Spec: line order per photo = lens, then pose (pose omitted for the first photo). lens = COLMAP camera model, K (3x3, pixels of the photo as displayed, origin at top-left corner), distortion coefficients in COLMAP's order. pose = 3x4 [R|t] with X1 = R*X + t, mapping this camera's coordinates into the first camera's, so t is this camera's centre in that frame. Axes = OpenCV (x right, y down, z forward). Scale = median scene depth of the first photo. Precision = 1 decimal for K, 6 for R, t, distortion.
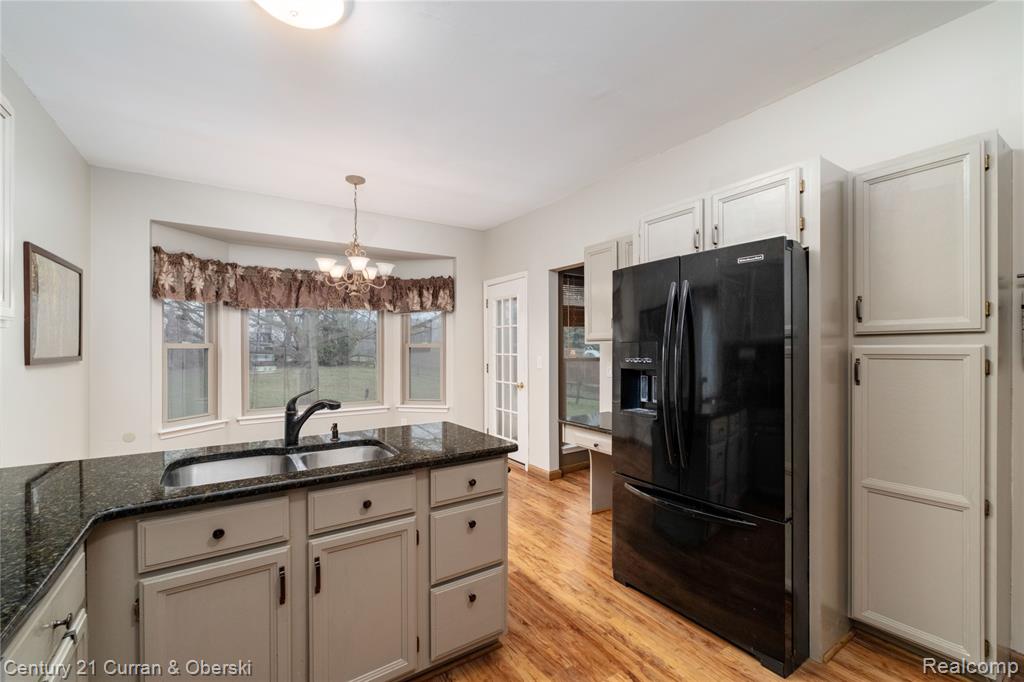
lens RADIAL K [[433.5, 0, 517.0], [0, 433.5, 348.6], [0, 0, 1]] dist [-0.007045, 0.000634]
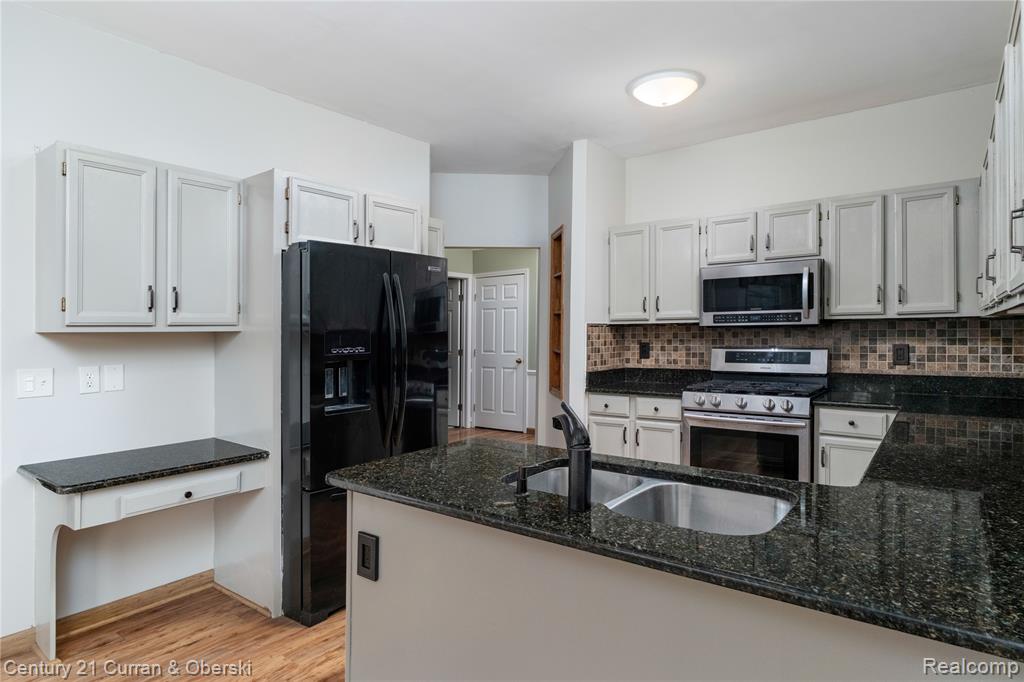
lens RADIAL K [[576.7, 0, 511.8], [0, 576.7, 334.3], [0, 0, 1]] dist [0.004155, -0.001126]
pose [[-0.312243, 0.003110, 0.949997, -1.135174], [0.011824, 0.999930, 0.000613, -0.003336], [-0.949929, 0.011424, -0.312258, 1.220368]]
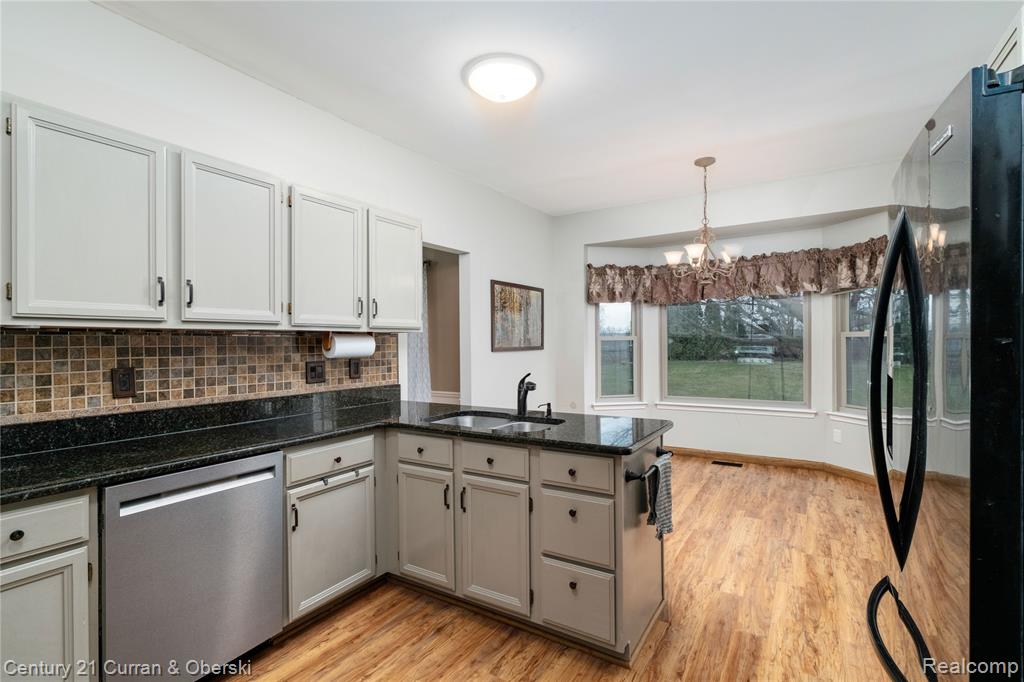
lens RADIAL K [[473.7, 0, 509.7], [0, 473.7, 339.4], [0, 0, 1]] dist [-0.007310, -0.001892]
pose [[0.400353, -0.007042, -0.916334, 0.747362], [0.008861, 0.999953, -0.003814, -0.002475], [0.916318, -0.006593, 0.400397, 0.362115]]
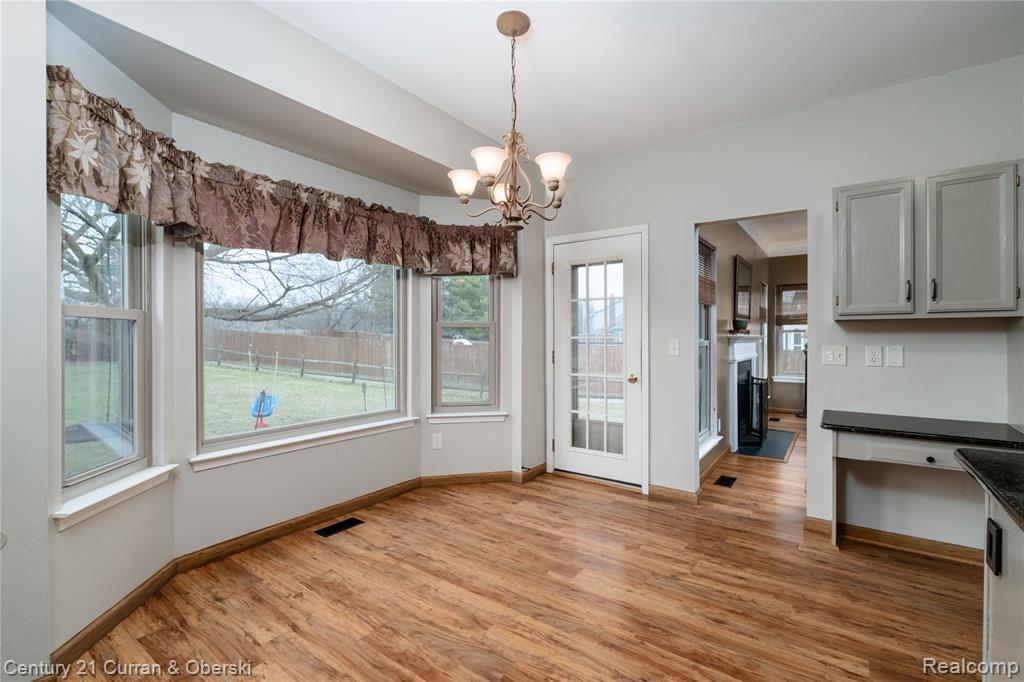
lens RADIAL K [[457.6, 0, 517.7], [0, 457.6, 337.8], [0, 0, 1]] dist [-0.002082, 0.000529]
pose [[0.934368, 0.005322, 0.356270, -1.083732], [-0.004297, 0.999984, -0.003671, 0.044140], [-0.356283, 0.001899, 0.934376, 0.812584]]
